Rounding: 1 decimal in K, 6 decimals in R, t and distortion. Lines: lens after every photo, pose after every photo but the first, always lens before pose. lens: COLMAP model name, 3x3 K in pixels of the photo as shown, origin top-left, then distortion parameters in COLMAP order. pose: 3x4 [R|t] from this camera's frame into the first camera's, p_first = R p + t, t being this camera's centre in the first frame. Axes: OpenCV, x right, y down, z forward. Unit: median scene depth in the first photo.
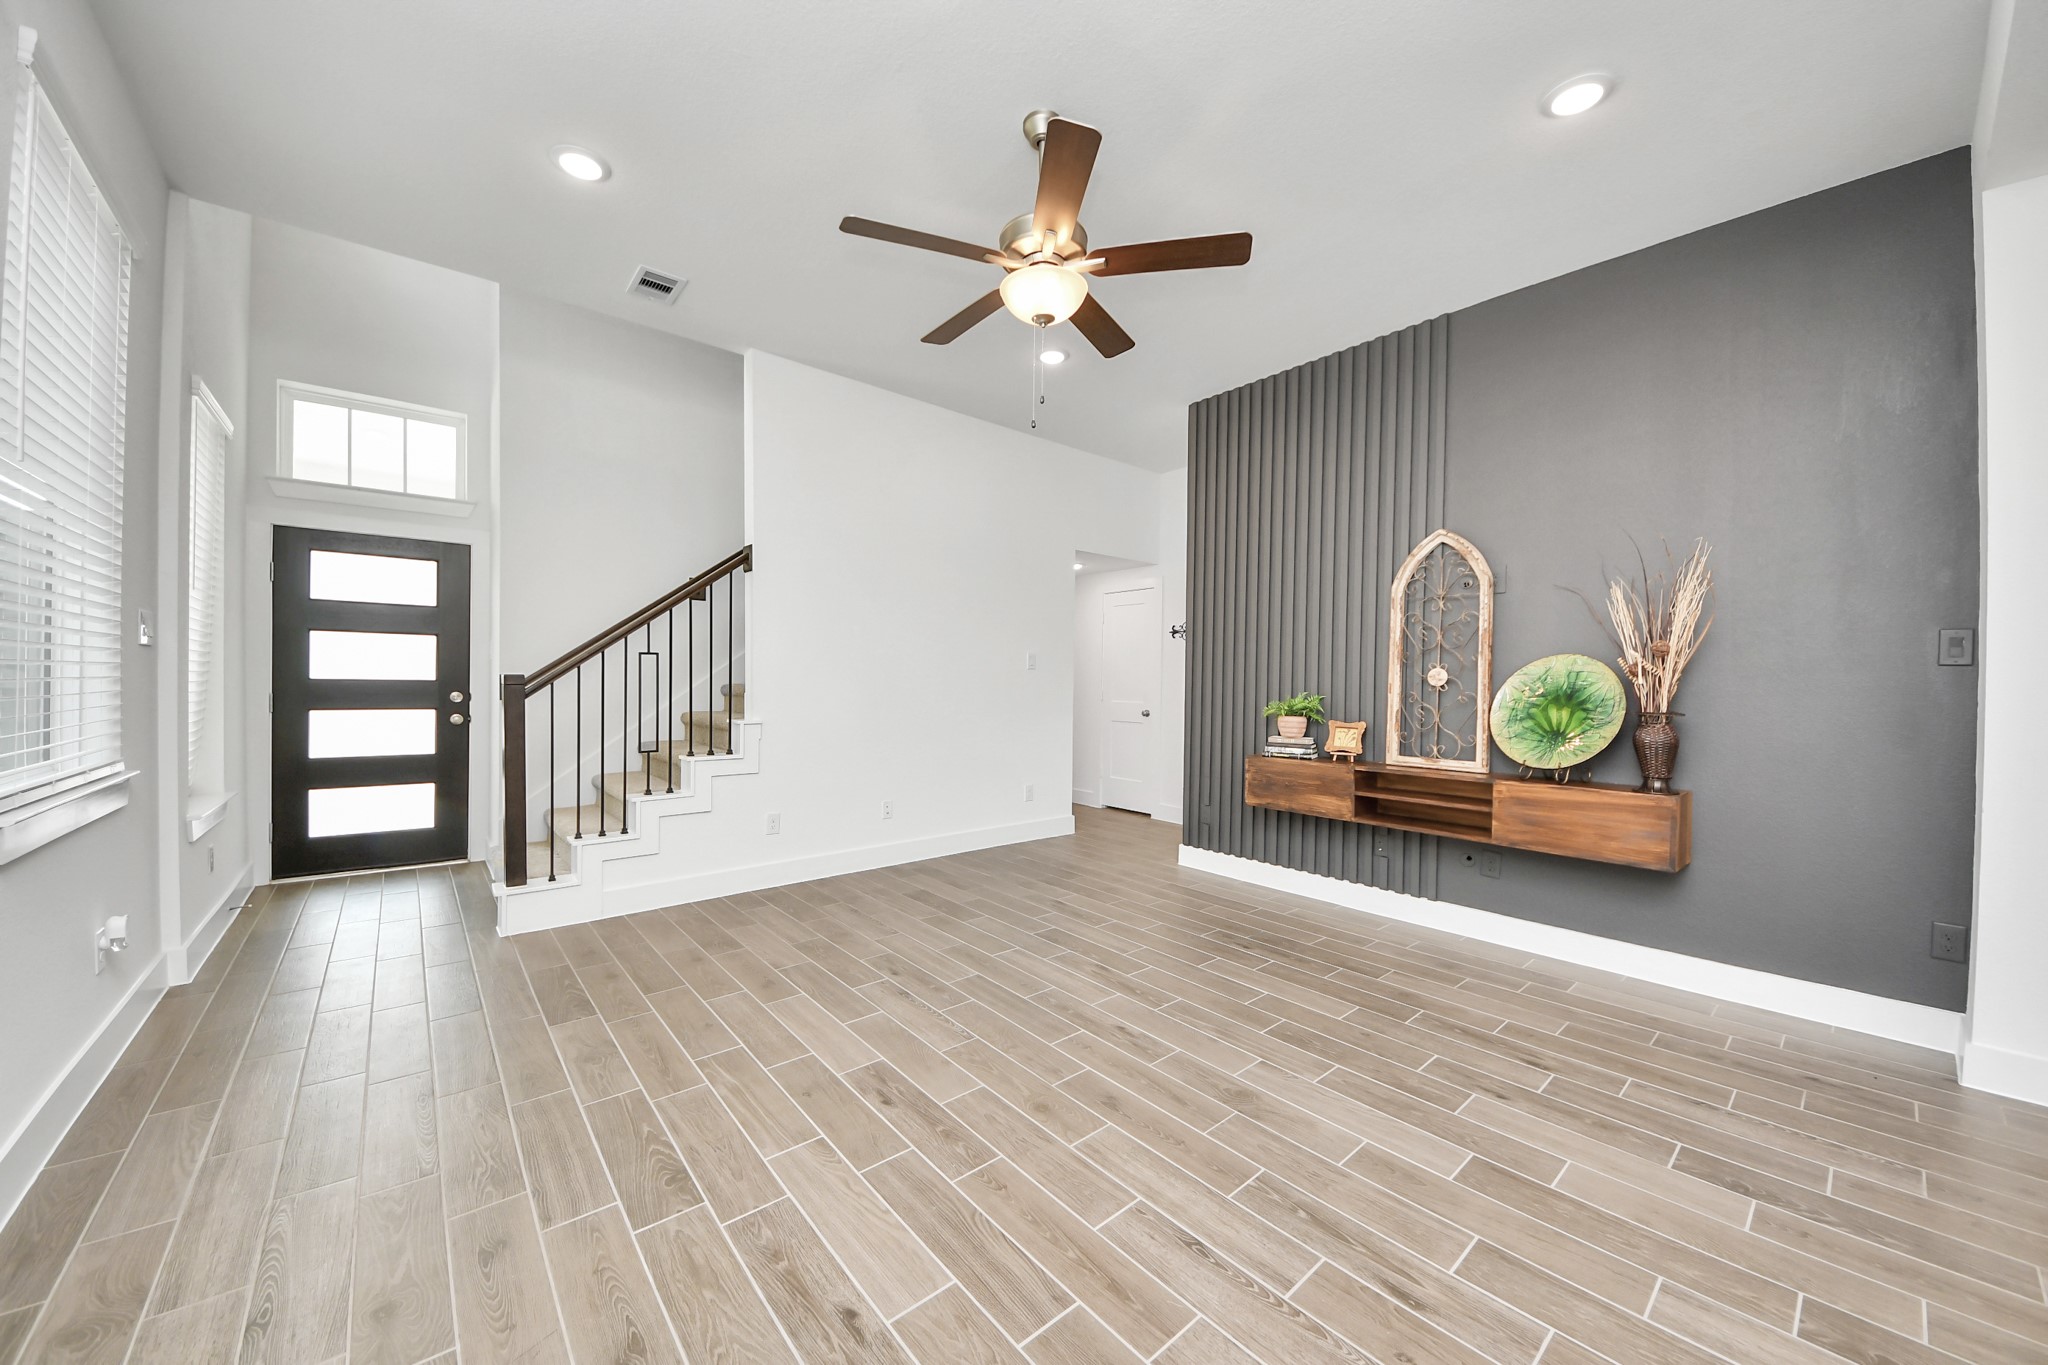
lens RADIAL K [[752.3, 0, 1080.4], [0, 752.3, 683.0], [0, 0, 1]] dist [0.008247, -0.009322]
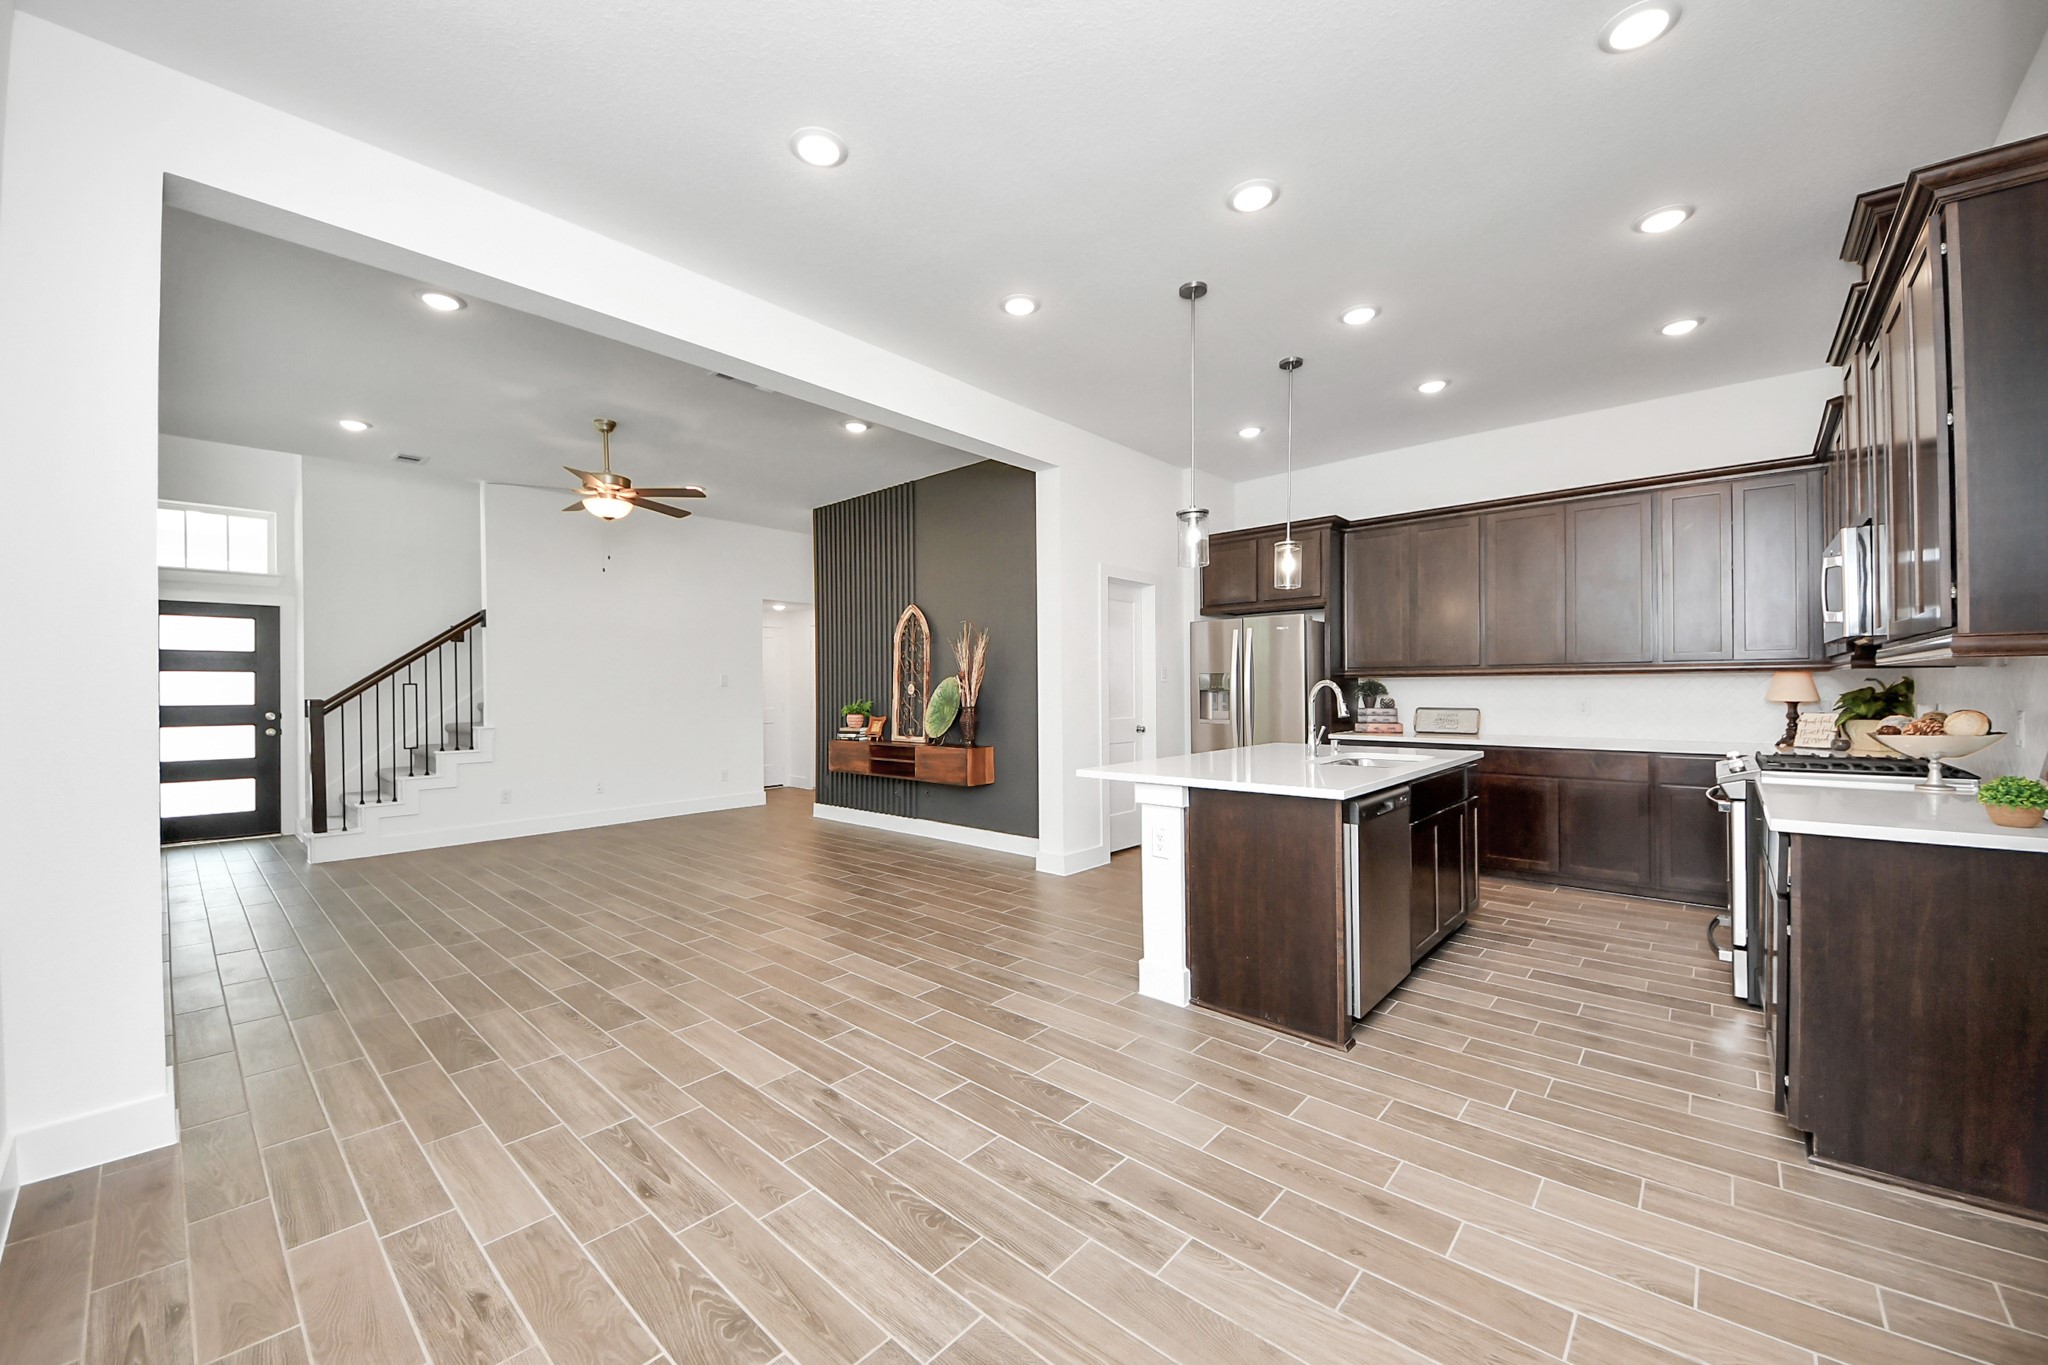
lens RADIAL K [[752.3, 0, 1049.7], [0, 752.3, 712.2], [0, 0, 1]] dist [0.008247, -0.009322]
pose [[0.991703, -0.024420, 0.126211, 0.515791], [0.020714, 0.999317, 0.030592, -0.001855], [-0.126872, -0.027724, 0.991532, -0.677077]]
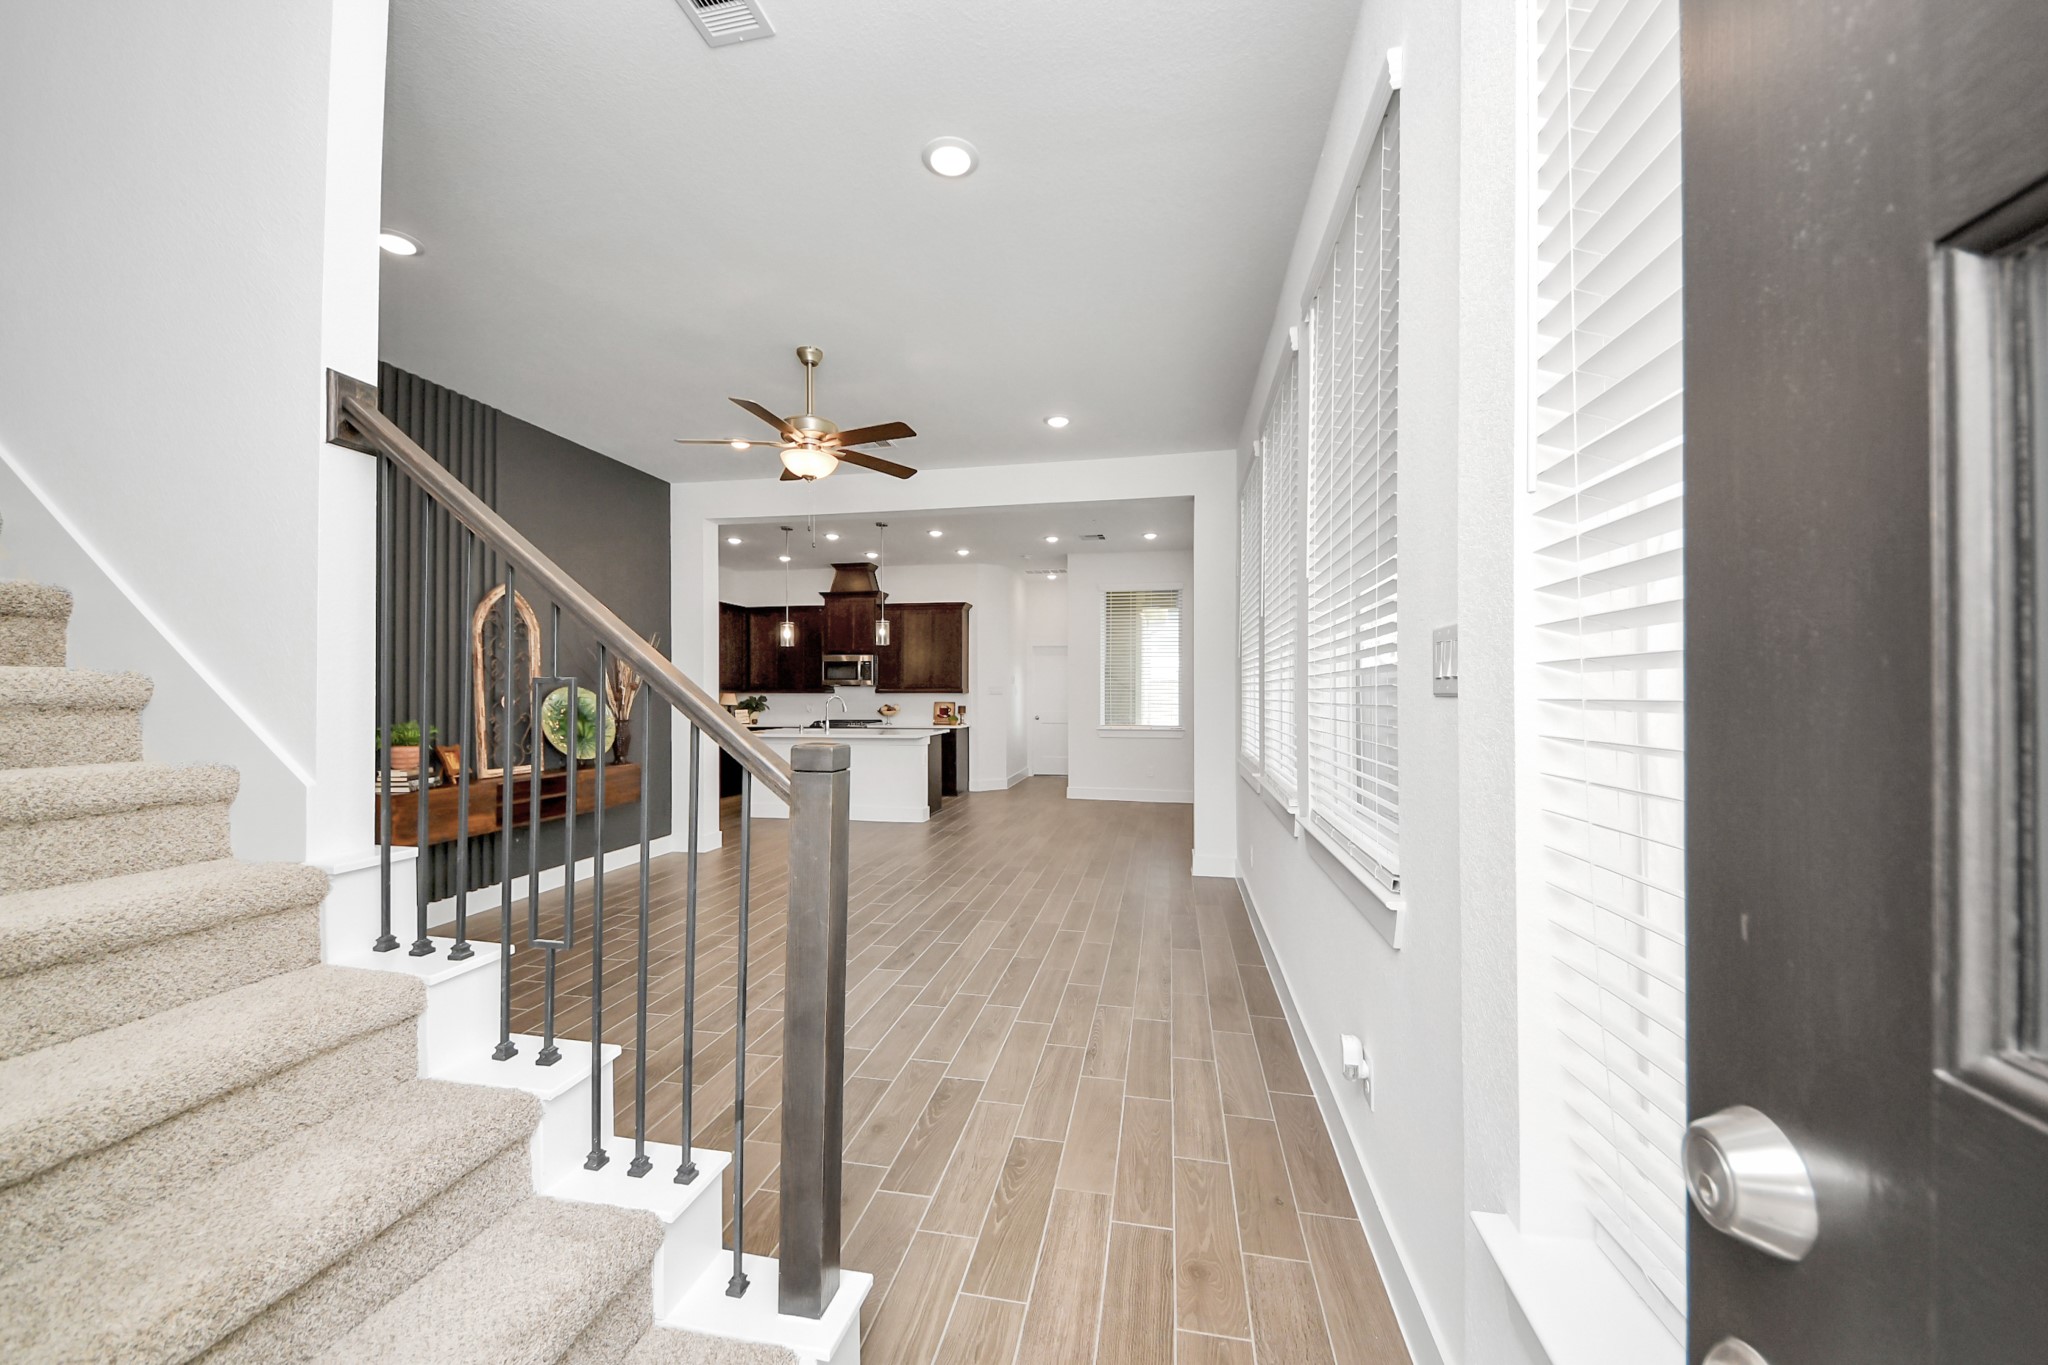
lens RADIAL K [[823.2, 0, 1011.2], [0, 823.2, 689.6], [0, 0, 1]] dist [-0.002067, -0.002806]
pose [[-0.598045, -0.008153, 0.801421, -0.982627], [0.000214, 0.999947, 0.010333, -0.038994], [-0.801463, 0.006351, -0.598011, 1.000224]]
